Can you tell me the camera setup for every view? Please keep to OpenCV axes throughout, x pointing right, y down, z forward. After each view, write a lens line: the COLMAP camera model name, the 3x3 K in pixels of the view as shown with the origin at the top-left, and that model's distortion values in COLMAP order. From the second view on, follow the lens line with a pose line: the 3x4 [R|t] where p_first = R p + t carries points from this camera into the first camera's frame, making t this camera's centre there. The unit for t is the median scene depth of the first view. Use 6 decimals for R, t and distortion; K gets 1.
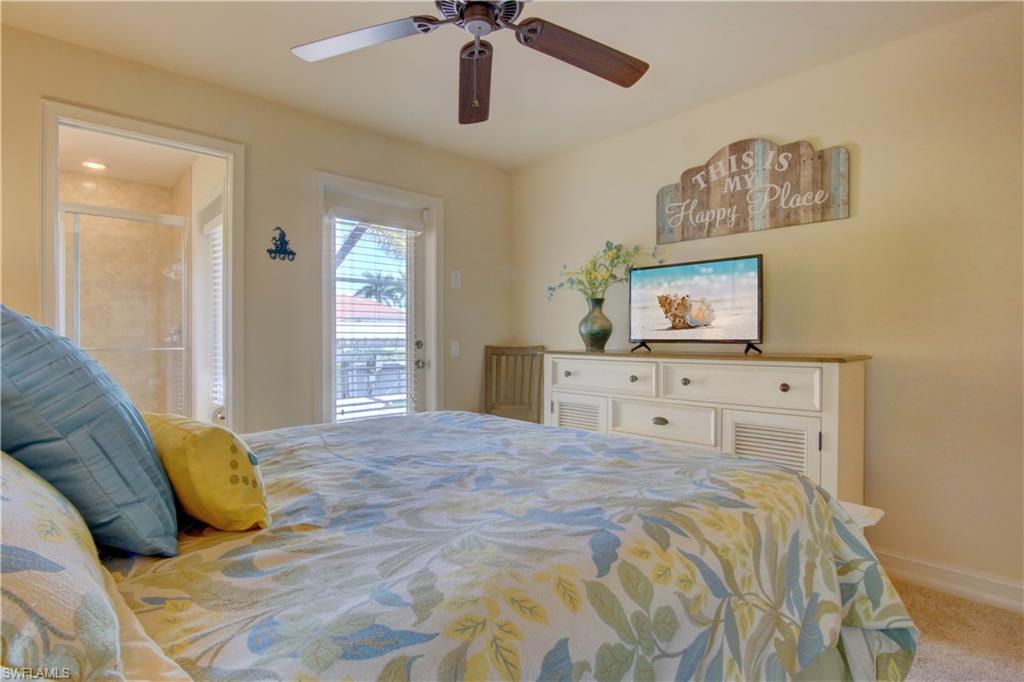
lens RADIAL K [[502.8, 0, 512.0], [0, 502.8, 341.0], [0, 0, 1]] dist [-0.021724, 0.000073]
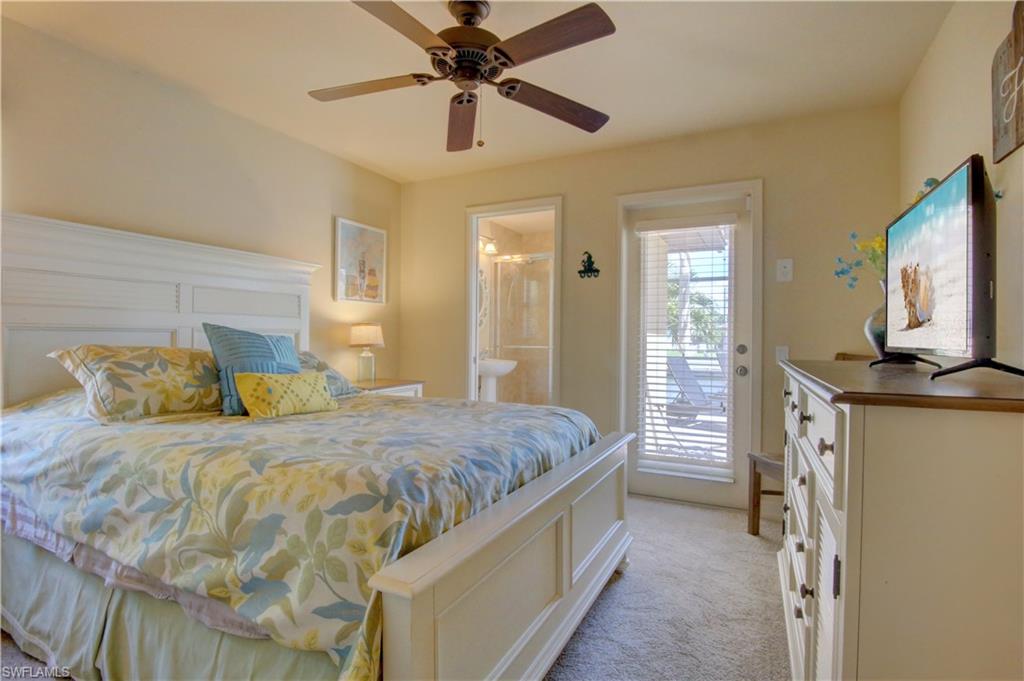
lens RADIAL K [[500.0, 0, 512.0], [0, 500.0, 340.5], [0, 0, 1]] dist [-0.016379, 0.000693]
pose [[0.345159, 0.006081, -0.938525, 0.688376], [-0.015310, 0.999882, 0.000848, -0.004087], [0.938419, 0.014076, 0.345212, 0.425000]]
